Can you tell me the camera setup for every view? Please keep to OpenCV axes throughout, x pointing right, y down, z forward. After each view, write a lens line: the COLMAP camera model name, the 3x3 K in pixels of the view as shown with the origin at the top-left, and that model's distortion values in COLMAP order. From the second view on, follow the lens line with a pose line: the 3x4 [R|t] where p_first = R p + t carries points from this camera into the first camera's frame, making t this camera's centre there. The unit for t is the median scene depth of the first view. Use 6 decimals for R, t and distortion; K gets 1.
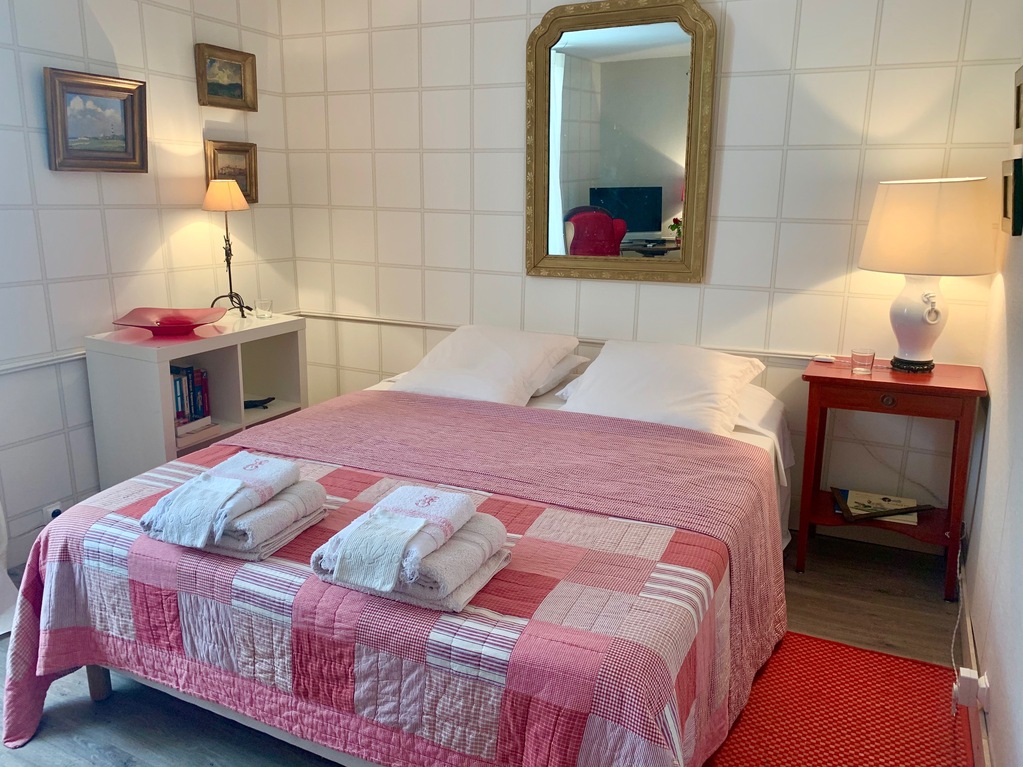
lens RADIAL K [[787.1, 0, 511.5], [0, 787.1, 383.5], [0, 0, 1]] dist [0.001539, 0.004438]
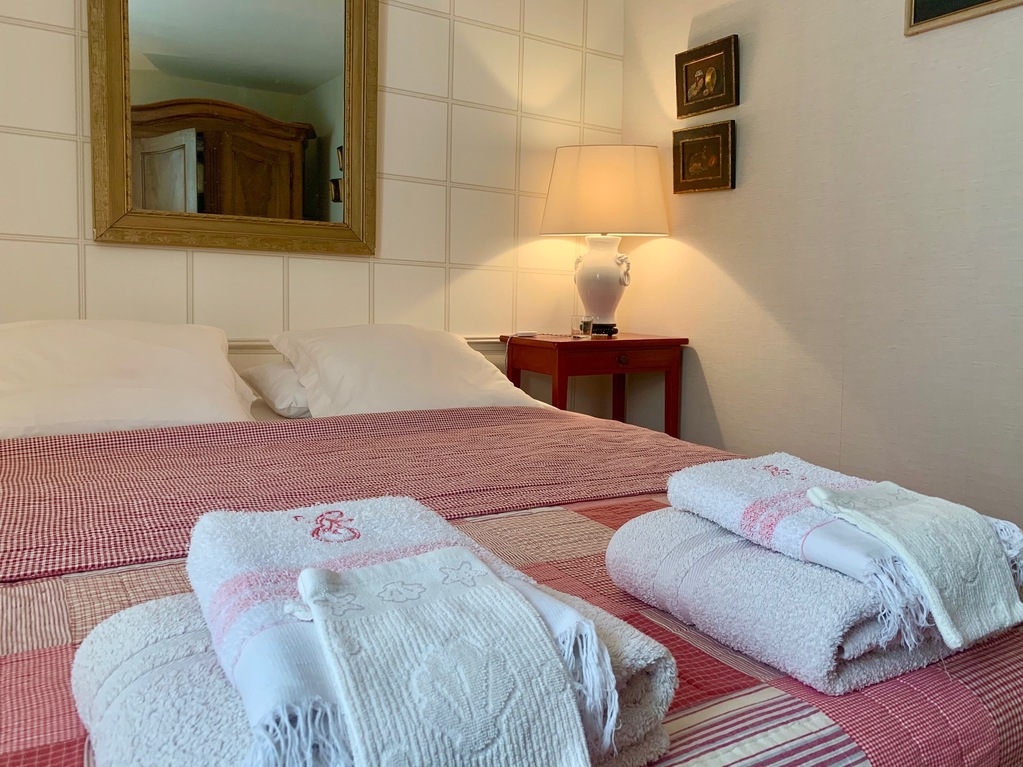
lens RADIAL K [[787.1, 0, 511.5], [0, 787.1, 383.5], [0, 0, 1]] dist [0.001539, 0.004438]
pose [[0.521389, -0.060556, 0.851168, -0.378280], [0.202999, 0.977645, -0.054794, 0.069097], [-0.828821, 0.201355, 0.522026, 0.545523]]
